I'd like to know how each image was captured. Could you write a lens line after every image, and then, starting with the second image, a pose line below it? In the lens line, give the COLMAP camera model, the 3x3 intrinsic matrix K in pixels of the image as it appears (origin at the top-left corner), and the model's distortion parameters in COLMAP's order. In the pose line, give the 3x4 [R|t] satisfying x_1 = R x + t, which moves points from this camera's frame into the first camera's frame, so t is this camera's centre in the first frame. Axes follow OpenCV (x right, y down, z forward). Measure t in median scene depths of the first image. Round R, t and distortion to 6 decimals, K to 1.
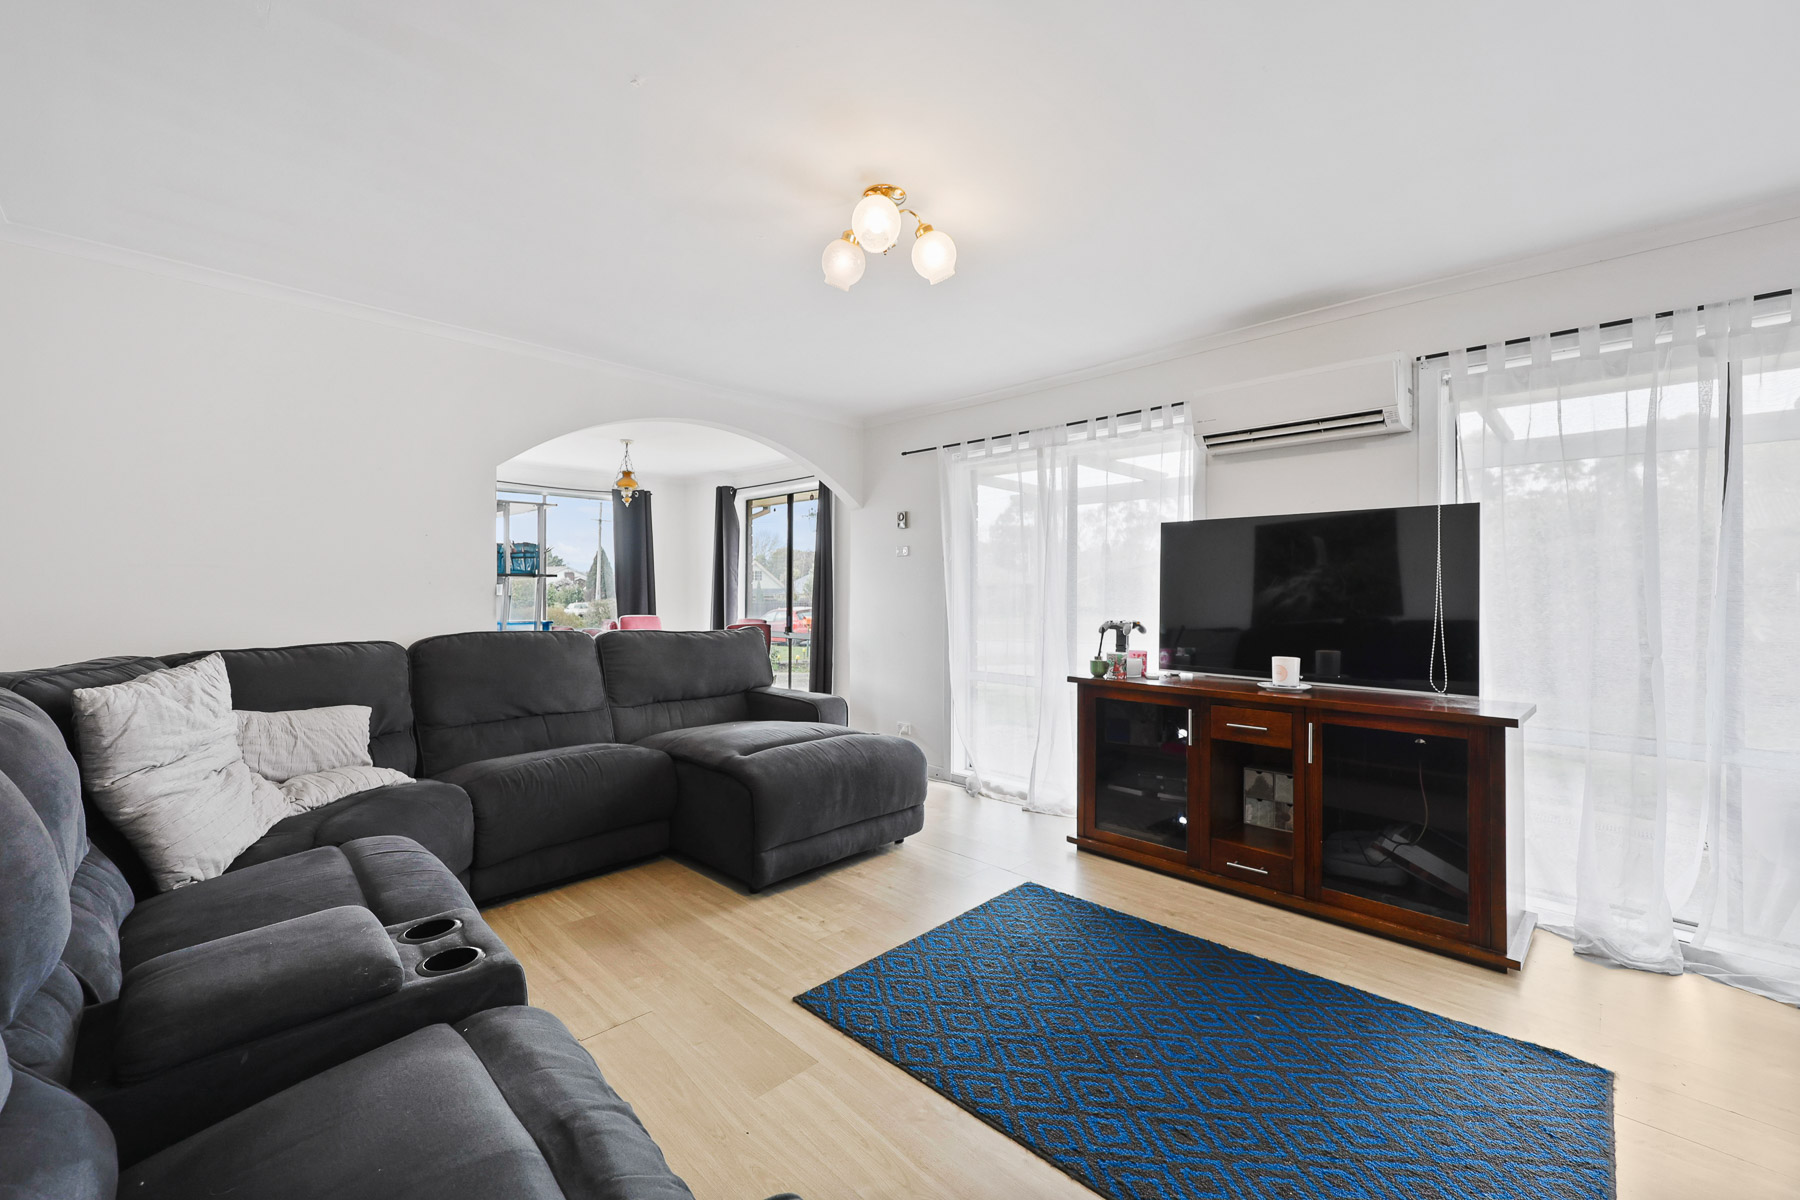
lens RADIAL K [[722.2, 0, 894.7], [0, 722.2, 591.8], [0, 0, 1]] dist [0.002297, -0.000085]
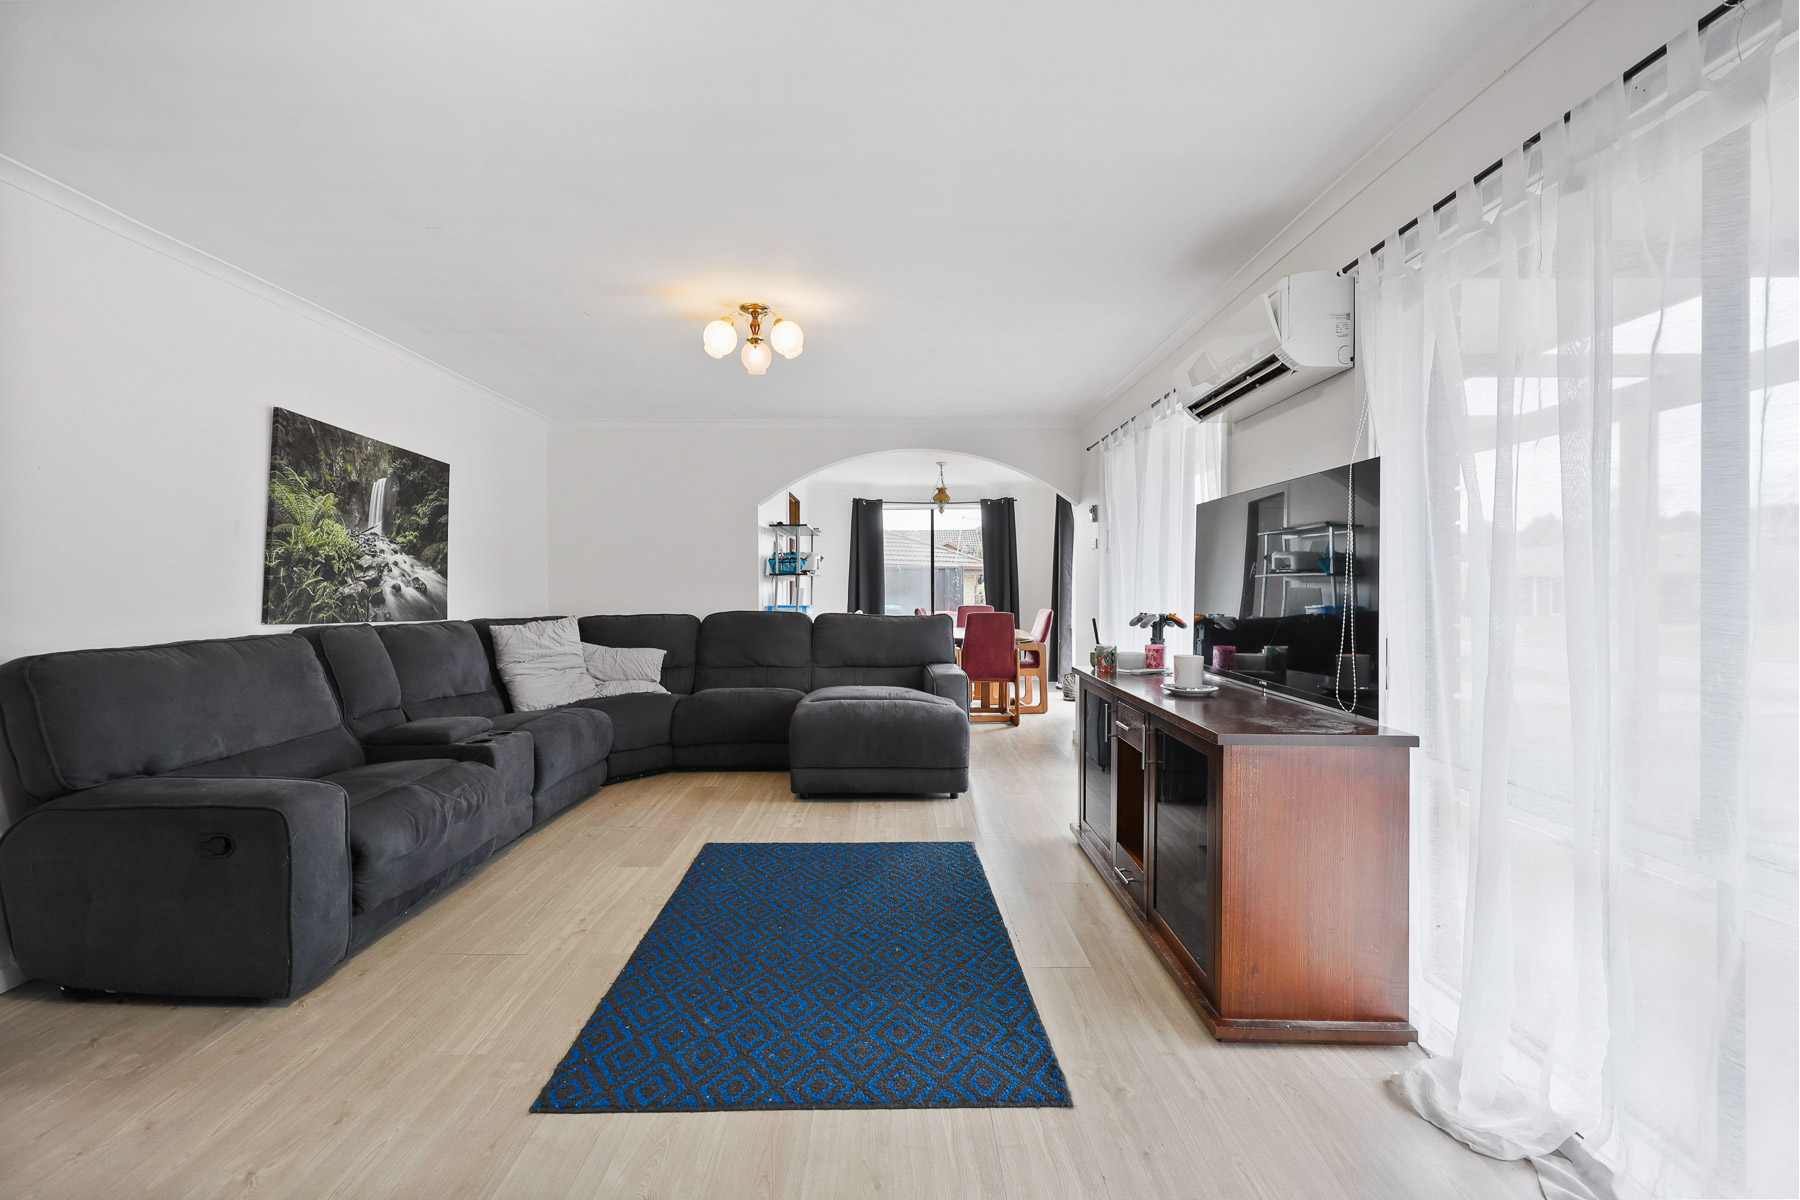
lens RADIAL K [[724.7, 0, 896.2], [0, 724.7, 595.8], [0, 0, 1]] dist [-0.002044, 0.000076]
pose [[0.715350, 0.005461, -0.698745, 0.936462], [0.003121, 0.999935, 0.011010, 0.007334], [0.698759, -0.010057, 0.715286, 0.125902]]
